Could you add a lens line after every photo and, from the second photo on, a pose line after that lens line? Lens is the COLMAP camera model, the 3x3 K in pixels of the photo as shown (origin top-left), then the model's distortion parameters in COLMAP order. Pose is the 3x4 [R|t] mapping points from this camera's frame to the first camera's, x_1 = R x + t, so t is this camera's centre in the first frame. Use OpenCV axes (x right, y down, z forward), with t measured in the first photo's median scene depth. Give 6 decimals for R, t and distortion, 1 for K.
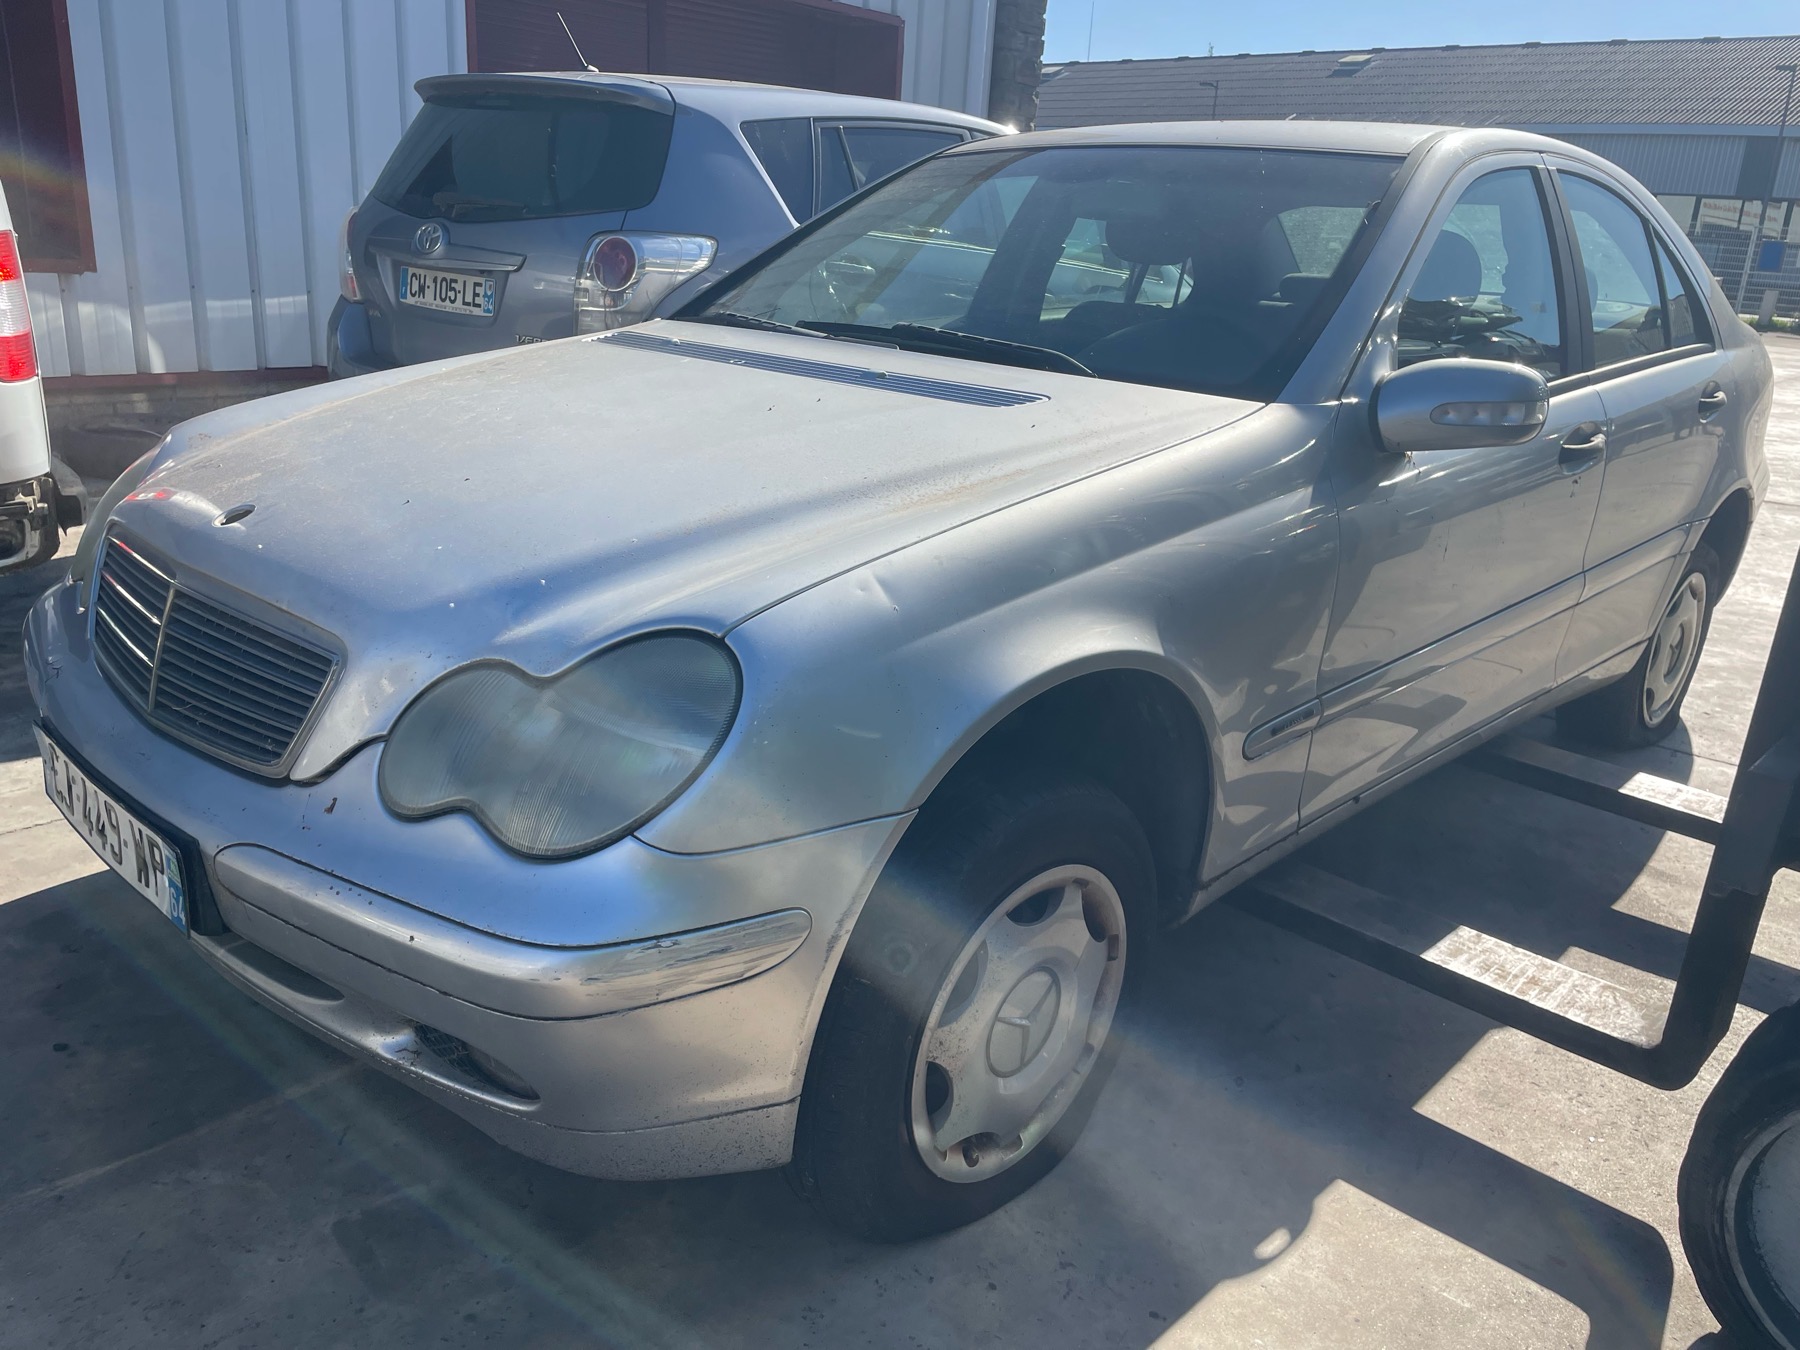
lens RADIAL K [[1356.1, 0, 895.8], [0, 1356.1, 678.2], [0, 0, 1]] dist [0.076087, -0.104027]
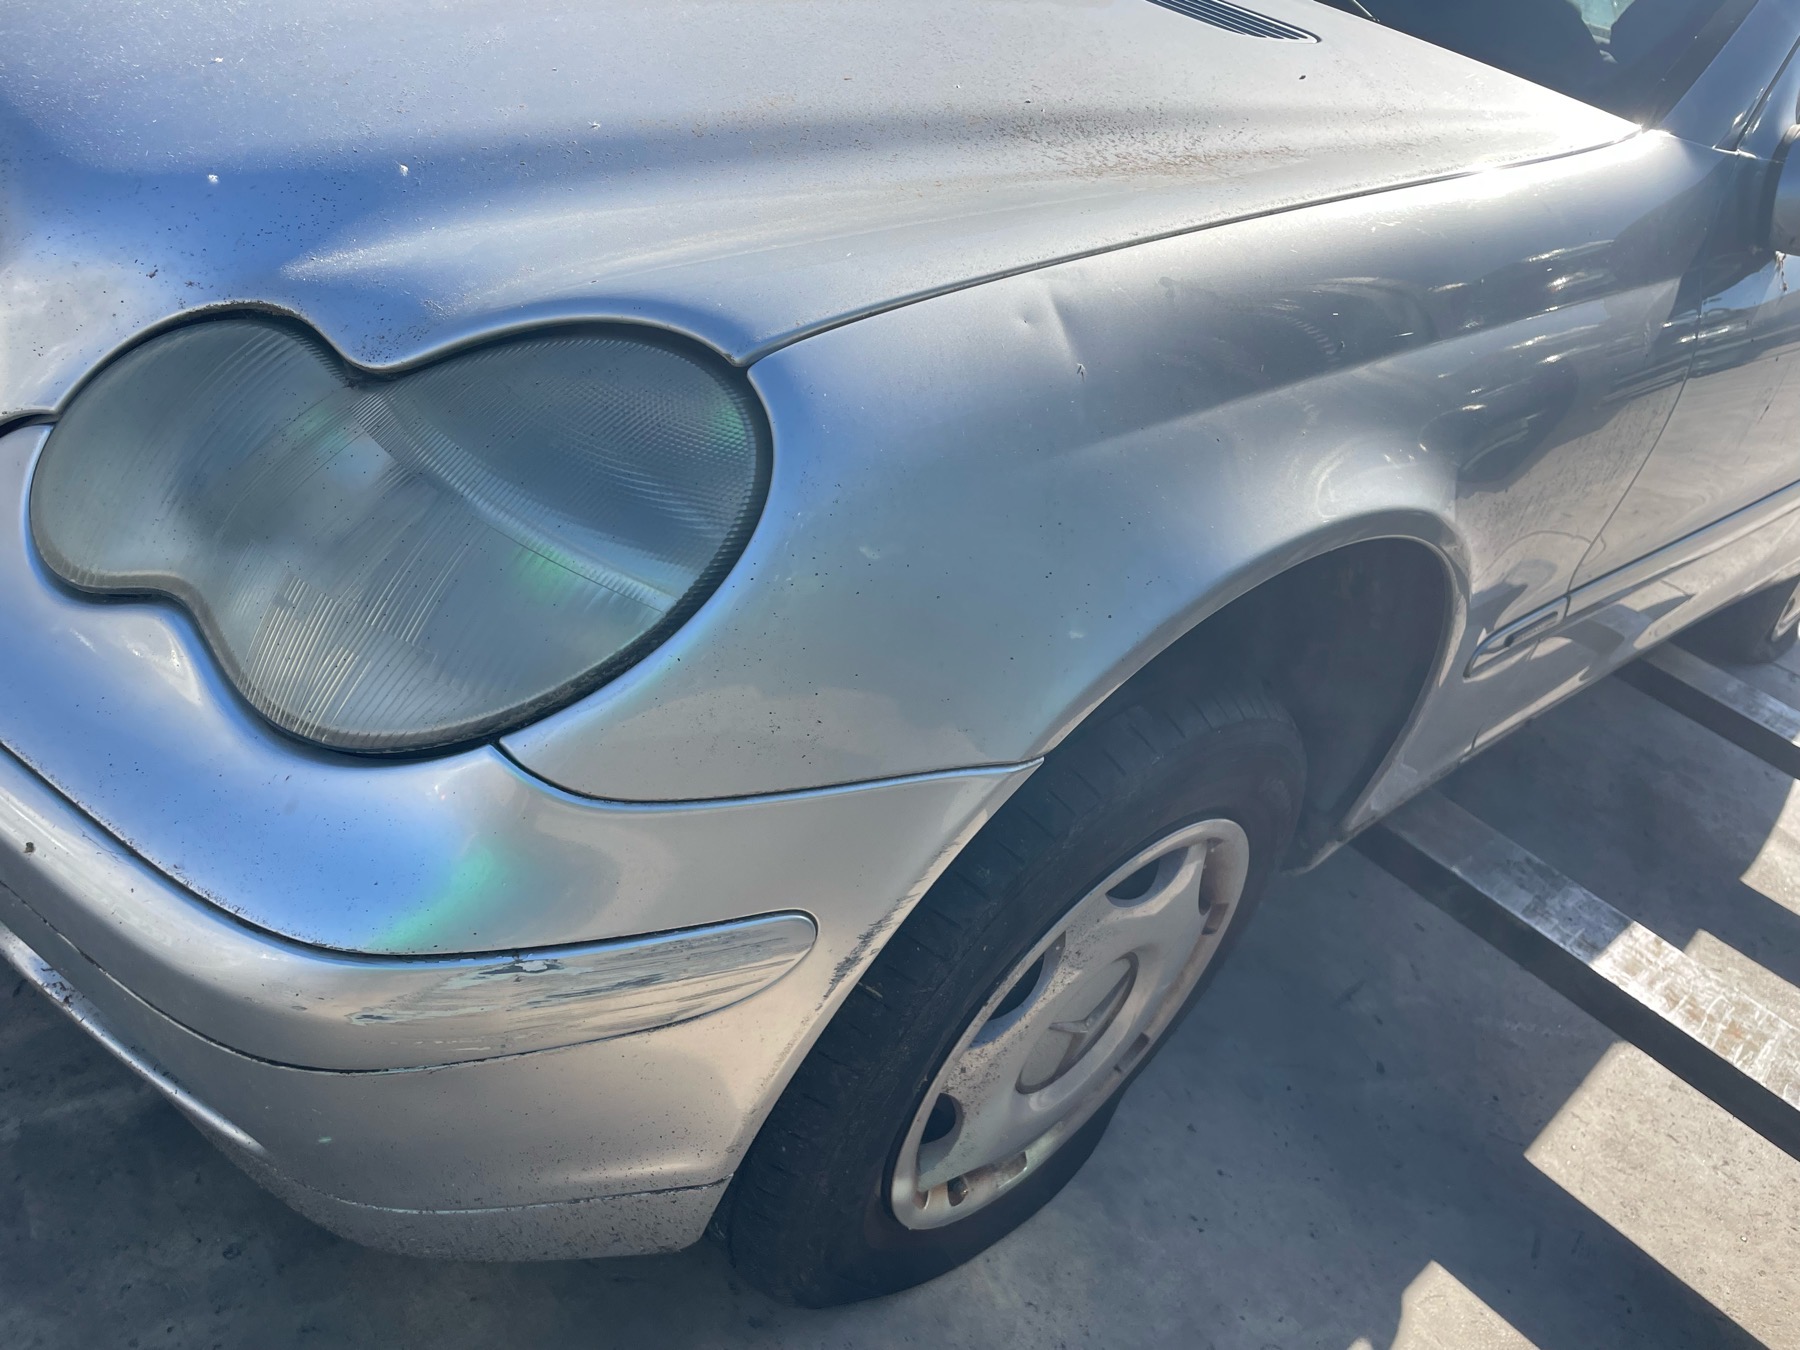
lens RADIAL K [[1356.1, 0, 895.8], [0, 1356.1, 678.2], [0, 0, 1]] dist [0.076087, -0.104027]
pose [[0.980018, 0.185586, 0.071567, -0.070975], [-0.196688, 0.957777, 0.209708, -0.028832], [-0.029626, -0.219594, 0.975141, 0.402028]]
